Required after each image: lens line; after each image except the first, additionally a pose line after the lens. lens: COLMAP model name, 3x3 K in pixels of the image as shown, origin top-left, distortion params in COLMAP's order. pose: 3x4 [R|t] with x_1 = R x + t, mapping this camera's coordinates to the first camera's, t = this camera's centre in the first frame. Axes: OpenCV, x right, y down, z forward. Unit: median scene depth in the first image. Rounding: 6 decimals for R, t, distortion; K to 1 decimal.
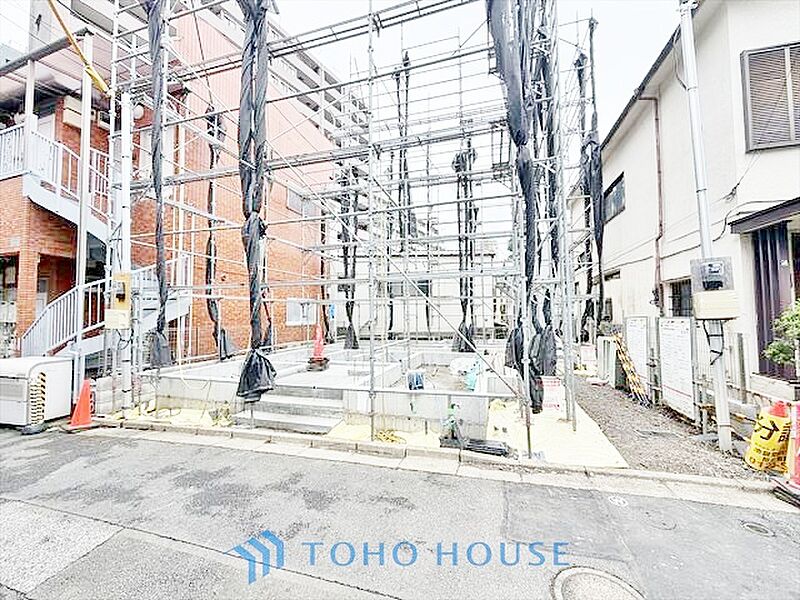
lens RADIAL K [[317.6, 0, 399.4], [0, 317.6, 300.4], [0, 0, 1]] dist [-0.000548, -0.000089]
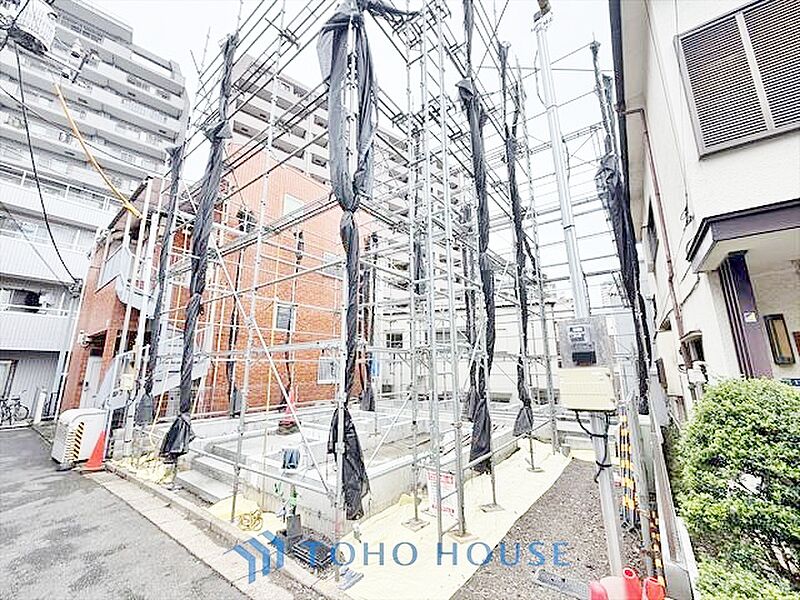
lens RADIAL K [[317.6, 0, 399.4], [0, 317.6, 300.4], [0, 0, 1]] dist [-0.000548, -0.000089]
pose [[0.938140, -0.066575, -0.339796, 0.659352], [0.011444, 0.986767, -0.161738, -0.049934], [0.346067, 0.147844, 0.926488, 0.158928]]
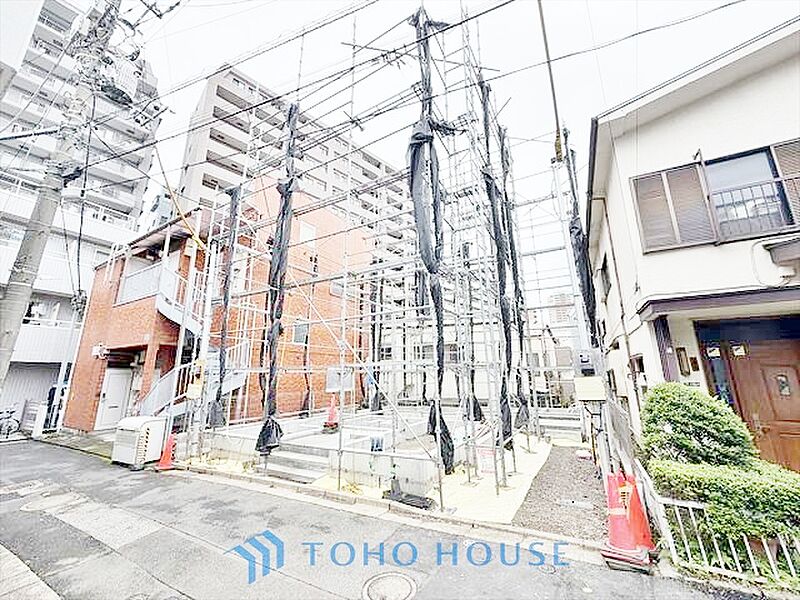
lens RADIAL K [[317.6, 0, 399.4], [0, 317.6, 300.4], [0, 0, 1]] dist [-0.000548, -0.000089]
pose [[0.975394, -0.052149, -0.214211, 0.422663], [0.011532, 0.982360, -0.186642, -0.077093], [0.220166, 0.179579, 0.958790, -0.312875]]
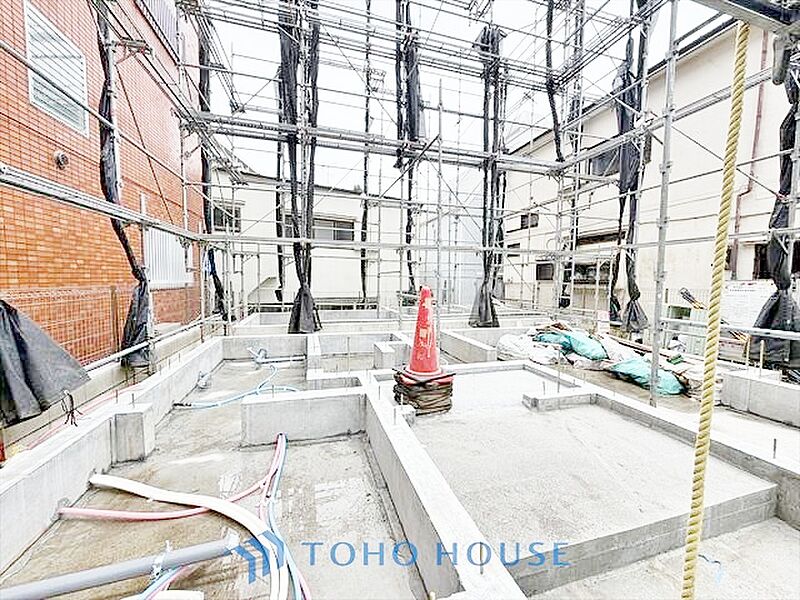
lens RADIAL K [[317.6, 0, 399.4], [0, 317.6, 300.4], [0, 0, 1]] dist [-0.000548, -0.000089]
pose [[0.842323, -0.016302, 0.538727, -0.695566], [-0.046344, 0.993650, 0.102529, 0.079163], [-0.536977, -0.111330, 0.836219, 1.019186]]
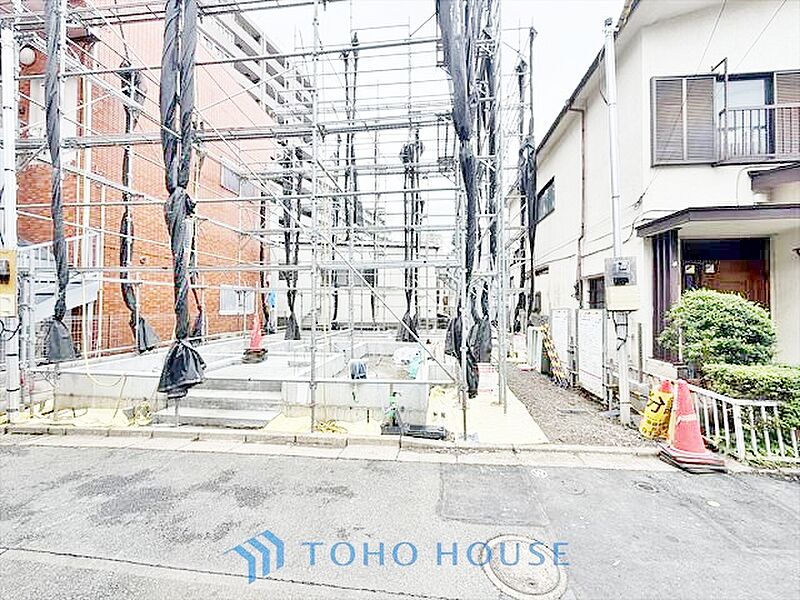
lens RADIAL K [[317.6, 0, 399.4], [0, 317.6, 300.4], [0, 0, 1]] dist [-0.000548, -0.000089]
pose [[0.985516, 0.014514, 0.168961, 0.006440], [-0.019351, 0.999448, 0.027019, 0.004774], [-0.168475, -0.029897, 0.985252, 0.004608]]
